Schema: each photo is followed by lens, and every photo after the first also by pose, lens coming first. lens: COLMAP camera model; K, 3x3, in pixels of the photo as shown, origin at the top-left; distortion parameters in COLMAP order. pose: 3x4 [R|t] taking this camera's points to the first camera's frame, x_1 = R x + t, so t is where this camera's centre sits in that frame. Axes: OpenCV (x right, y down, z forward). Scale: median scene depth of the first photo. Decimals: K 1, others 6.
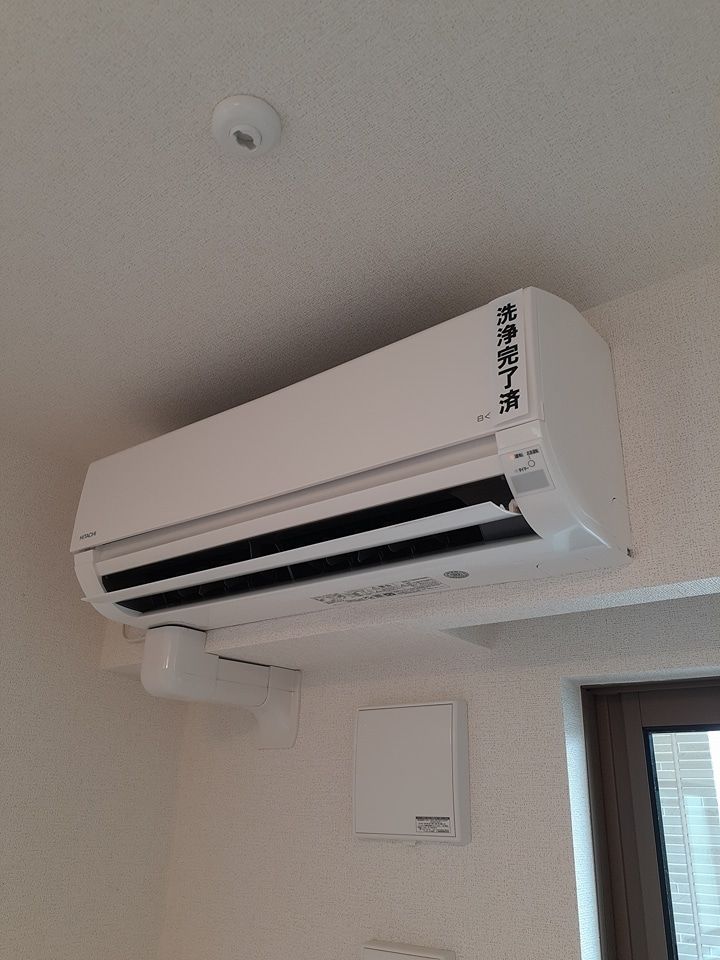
lens RADIAL K [[775.7, 0, 358.4], [0, 775.7, 475.0], [0, 0, 1]] dist [0.016848, 0.003675]
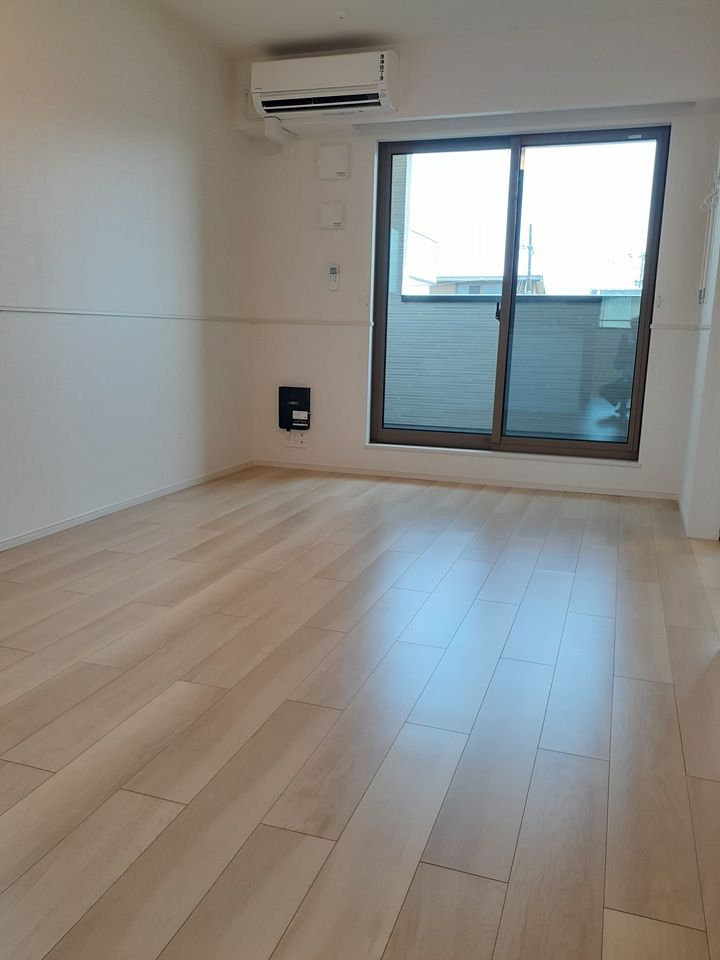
lens RADIAL K [[775.7, 0, 356.9], [0, 775.7, 483.5], [0, 0, 1]] dist [0.016848, 0.003675]
pose [[0.941675, -0.074468, 0.328180, -1.329478], [-0.129724, 0.819512, 0.558186, -0.538128], [-0.310514, -0.568203, 0.762054, -3.176549]]
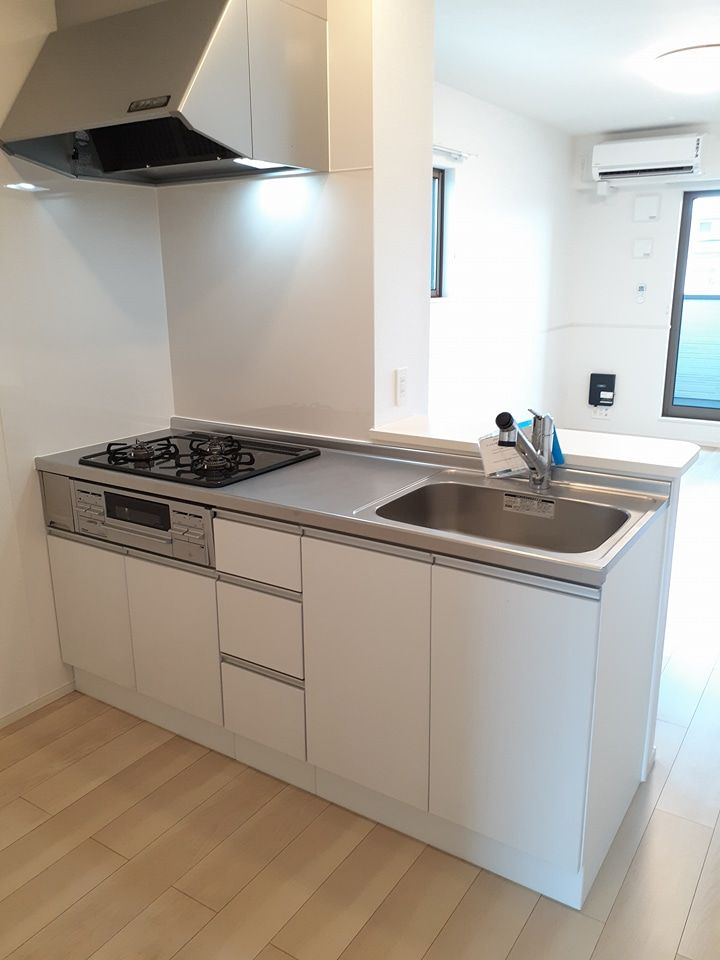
lens RADIAL K [[775.7, 0, 360.5], [0, 775.7, 476.6], [0, 0, 1]] dist [0.016848, 0.003675]
pose [[0.994963, -0.058505, 0.081398, -2.596166], [-0.003911, 0.788738, 0.614717, -1.543590], [-0.100165, -0.611940, 0.784536, -4.393157]]
